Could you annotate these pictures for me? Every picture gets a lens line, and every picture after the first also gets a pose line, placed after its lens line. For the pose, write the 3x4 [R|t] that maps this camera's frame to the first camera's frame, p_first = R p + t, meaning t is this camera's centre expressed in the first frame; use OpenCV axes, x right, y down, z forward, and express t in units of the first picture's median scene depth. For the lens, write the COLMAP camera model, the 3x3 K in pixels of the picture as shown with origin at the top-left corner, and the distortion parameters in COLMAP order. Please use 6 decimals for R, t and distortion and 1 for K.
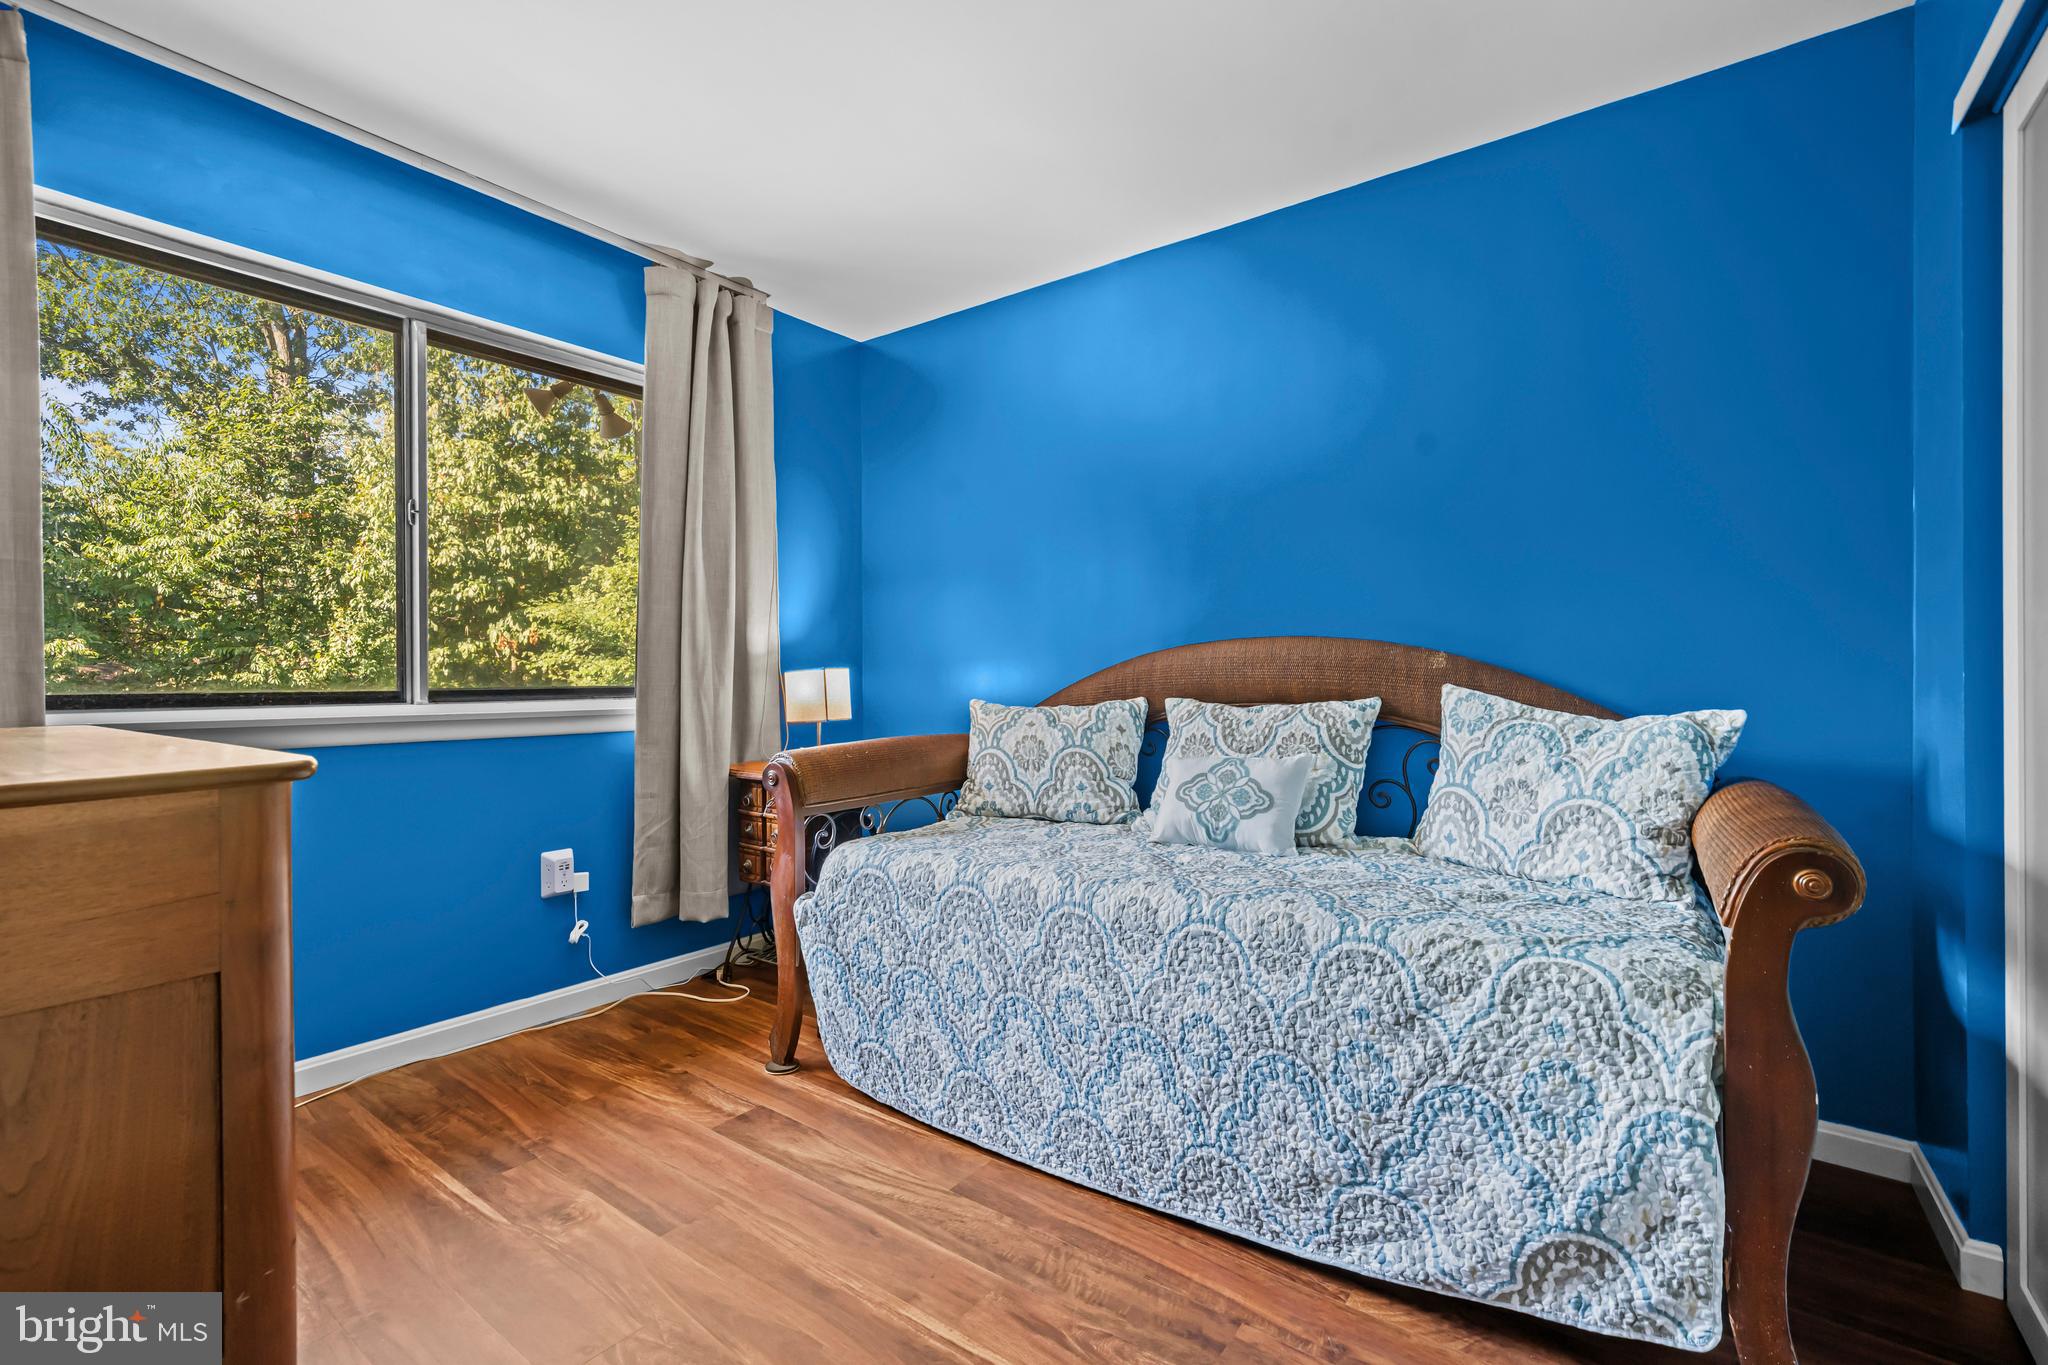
lens RADIAL K [[881.3, 0, 1035.4], [0, 881.3, 672.5], [0, 0, 1]] dist [0.001187, 0.000155]
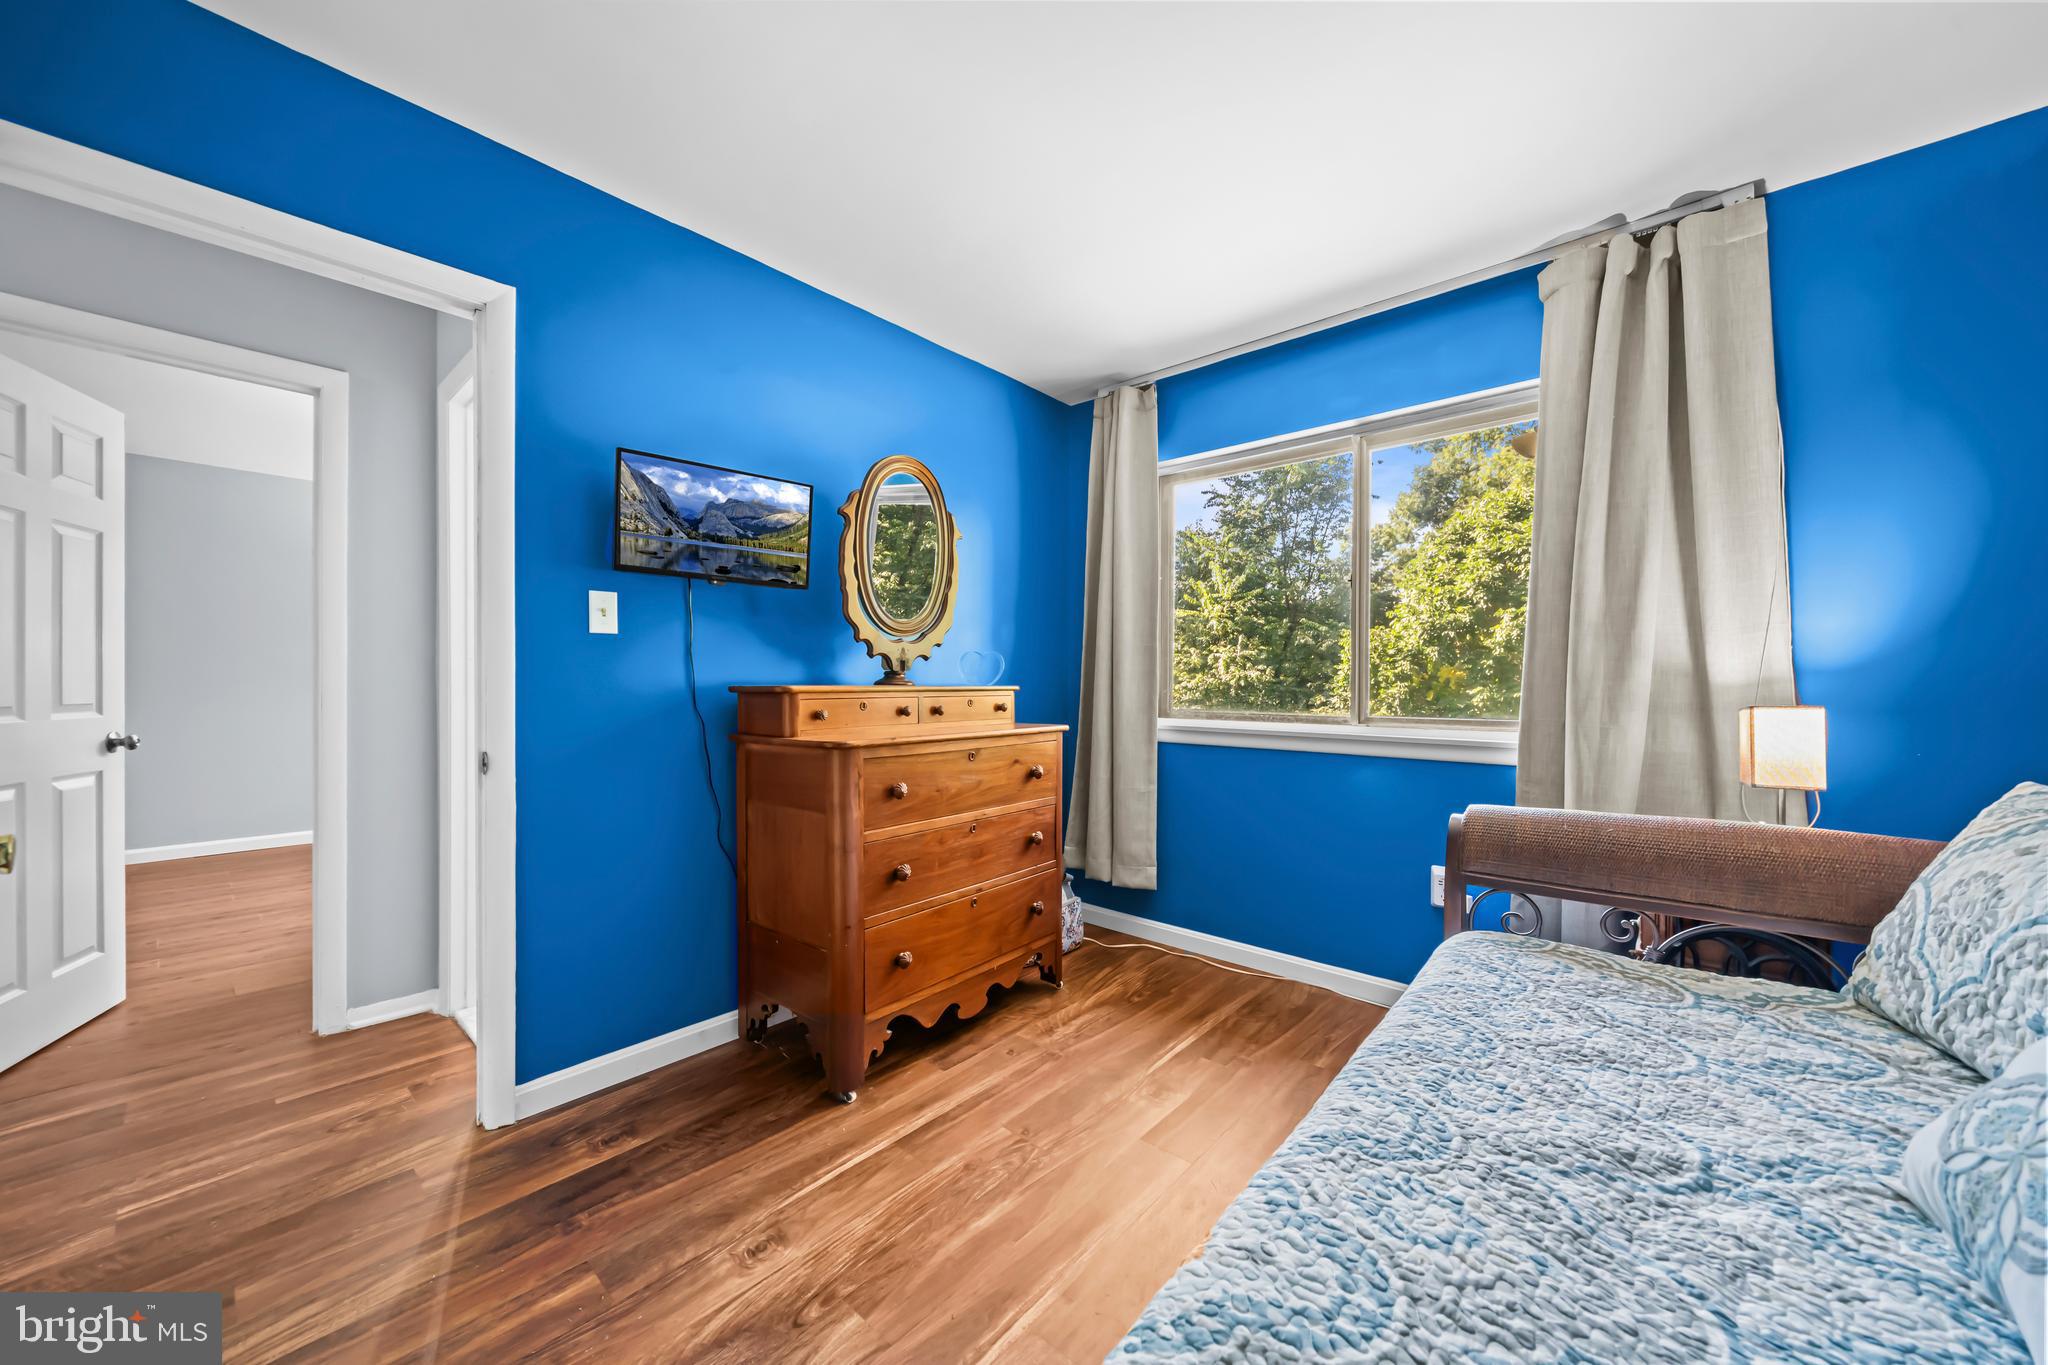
lens RADIAL K [[752.1, 0, 1030.9], [0, 752.1, 688.3], [0, 0, 1]] dist [0.001670, -0.000063]
pose [[-0.073957, 0.008002, -0.997229, 0.844814], [-0.004294, 0.999956, 0.008342, -0.050310], [0.997252, 0.004899, -0.073919, 1.104550]]
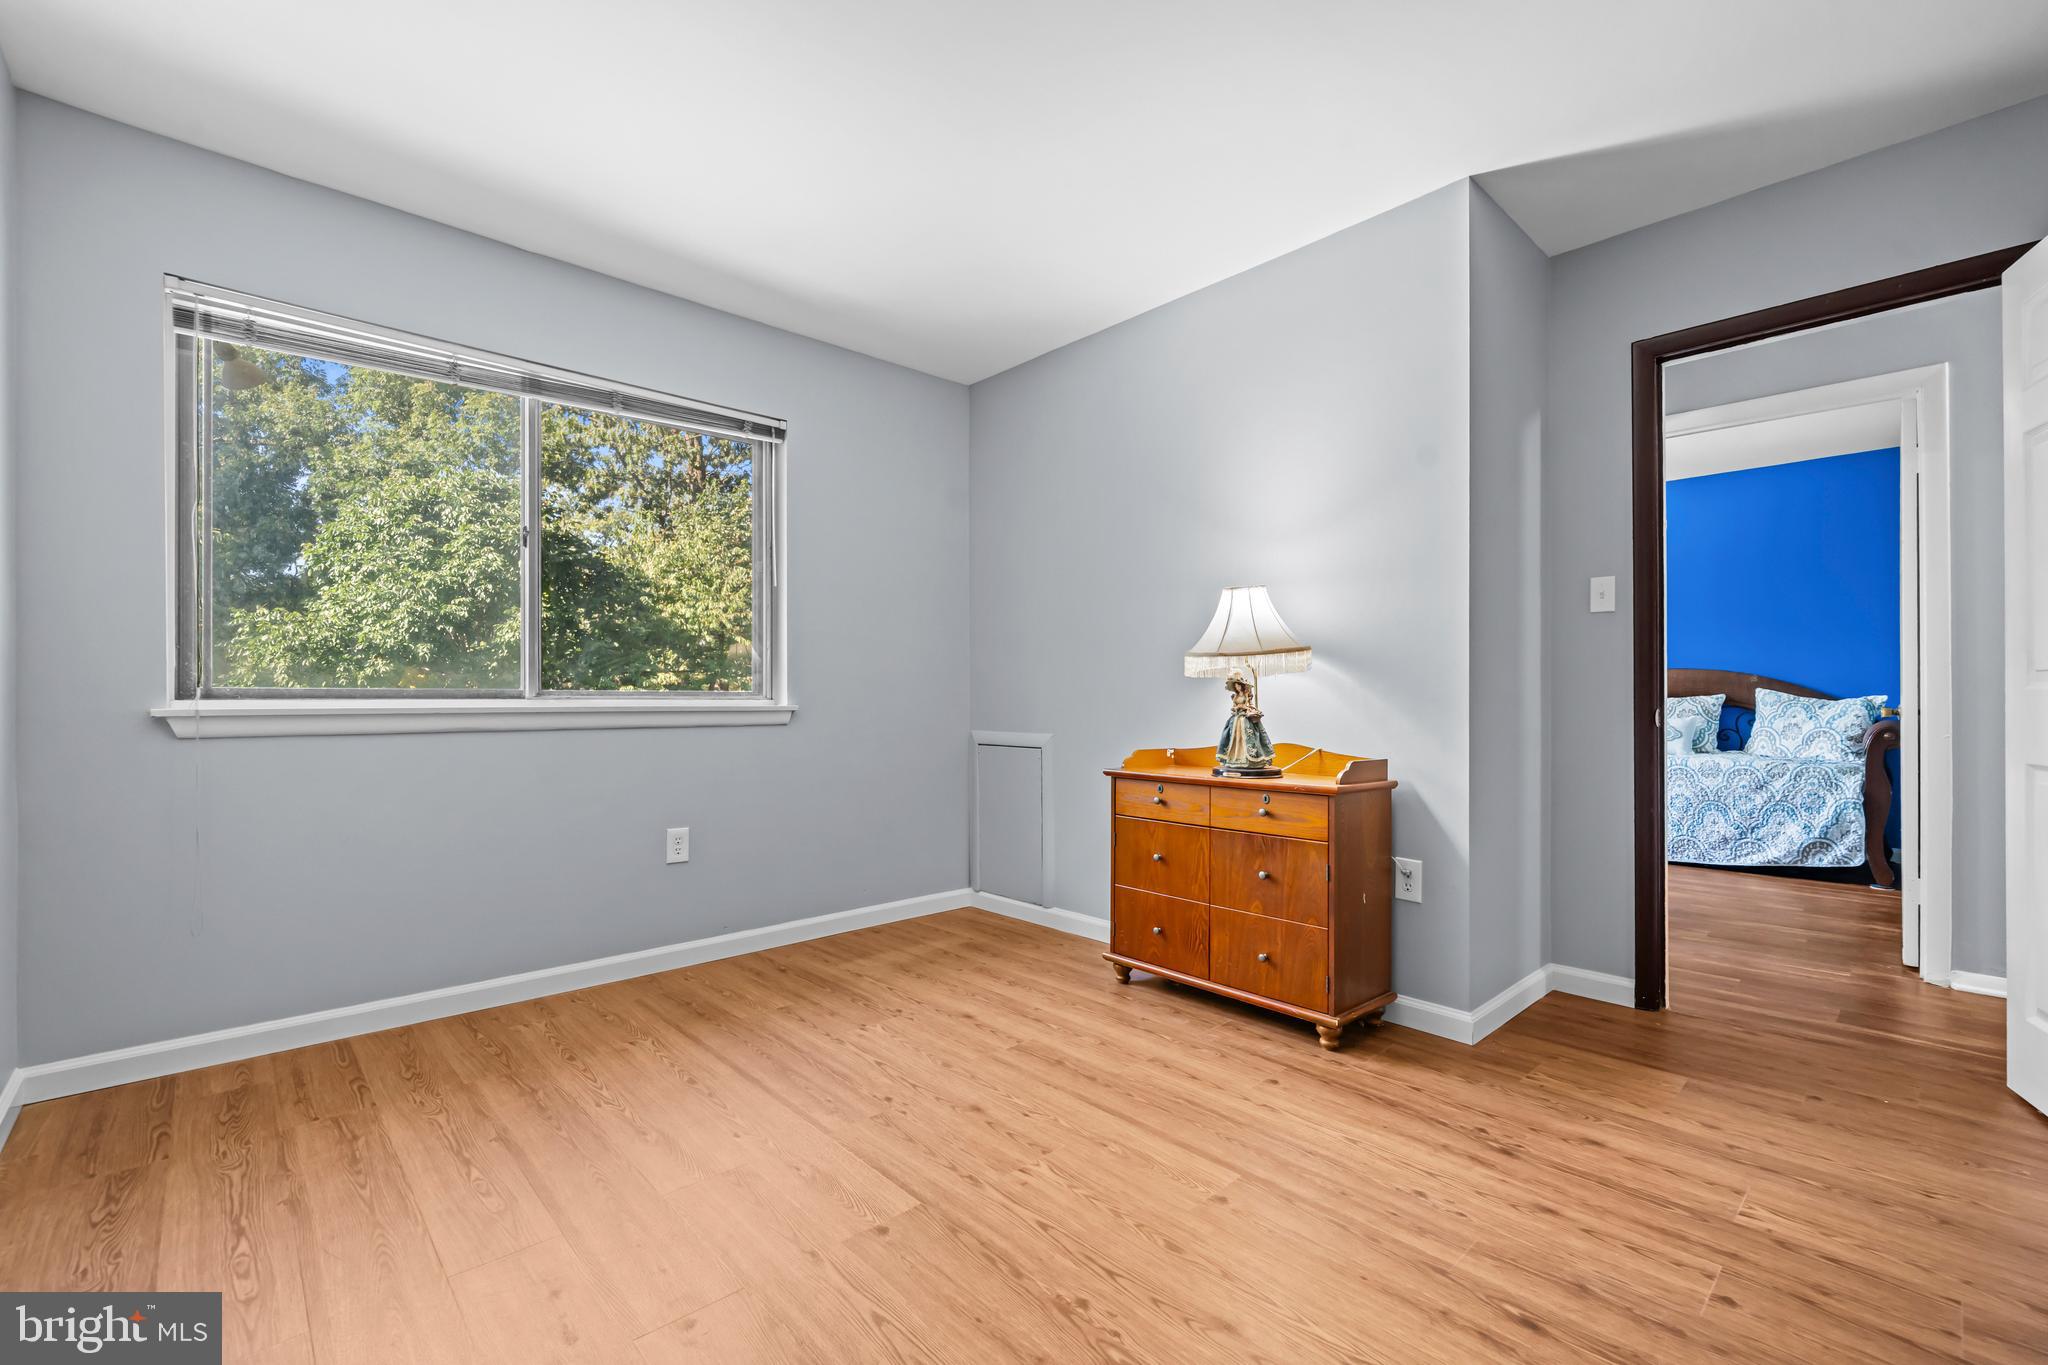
lens RADIAL K [[881.3, 0, 1022.6], [0, 881.3, 694.0], [0, 0, 1]] dist [0.001187, 0.000155]
pose [[0.983229, -0.004264, -0.182327, -1.164033], [0.004182, 0.999991, -0.000834, 0.024094], [0.182328, 0.000057, 0.983238, -1.895551]]
